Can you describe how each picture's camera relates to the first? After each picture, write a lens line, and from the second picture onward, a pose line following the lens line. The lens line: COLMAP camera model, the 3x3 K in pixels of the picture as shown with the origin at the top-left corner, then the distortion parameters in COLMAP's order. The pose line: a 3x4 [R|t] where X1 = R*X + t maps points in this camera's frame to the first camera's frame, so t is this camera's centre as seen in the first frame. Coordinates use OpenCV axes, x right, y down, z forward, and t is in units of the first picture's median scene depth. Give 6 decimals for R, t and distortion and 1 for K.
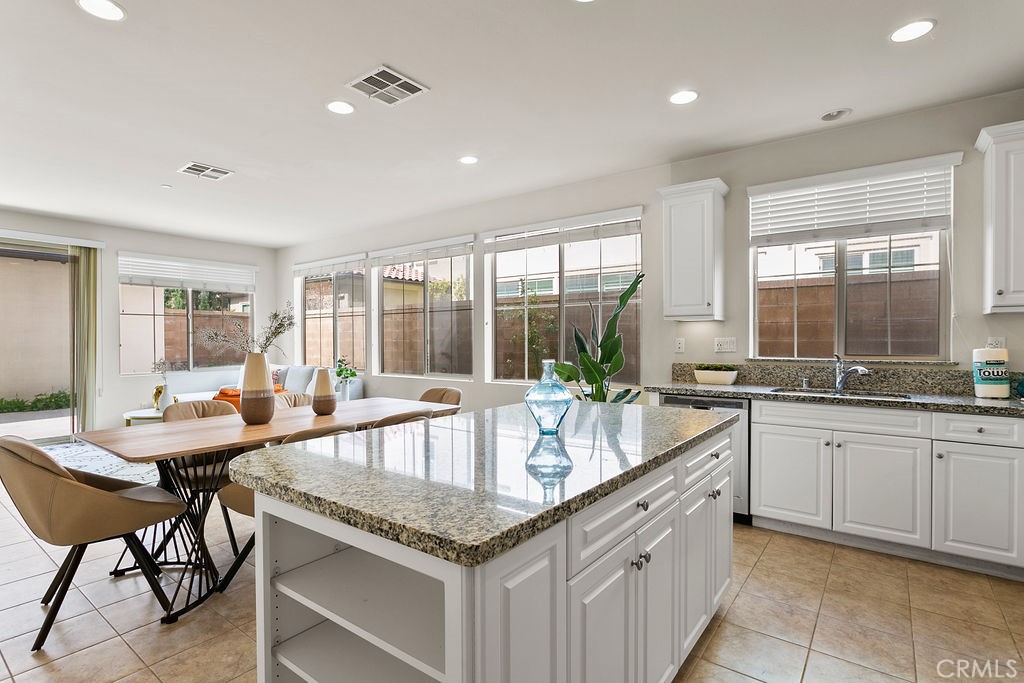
lens RADIAL K [[498.0, 0, 512.0], [0, 498.0, 341.5], [0, 0, 1]] dist [0.000569, 0.000140]
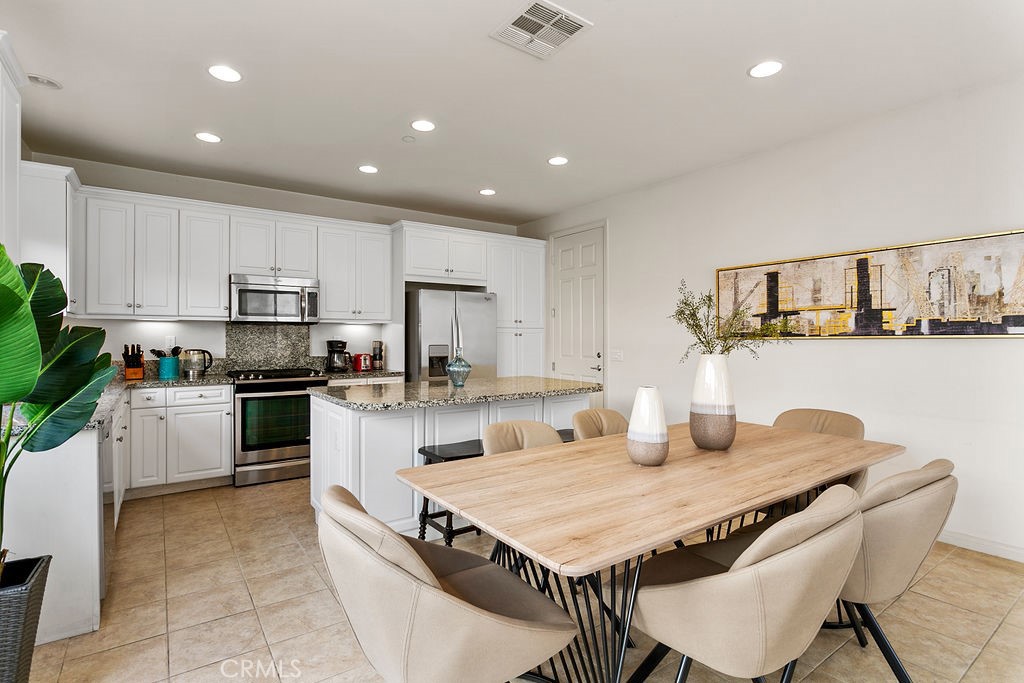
lens RADIAL K [[498.0, 0, 512.0], [0, 498.0, 341.5], [0, 0, 1]] dist [0.000569, 0.000140]
pose [[-0.955494, -0.002764, 0.294997, -0.521556], [0.001010, 0.999920, 0.012639, -0.025905], [-0.295009, 0.012374, -0.955414, 1.968473]]
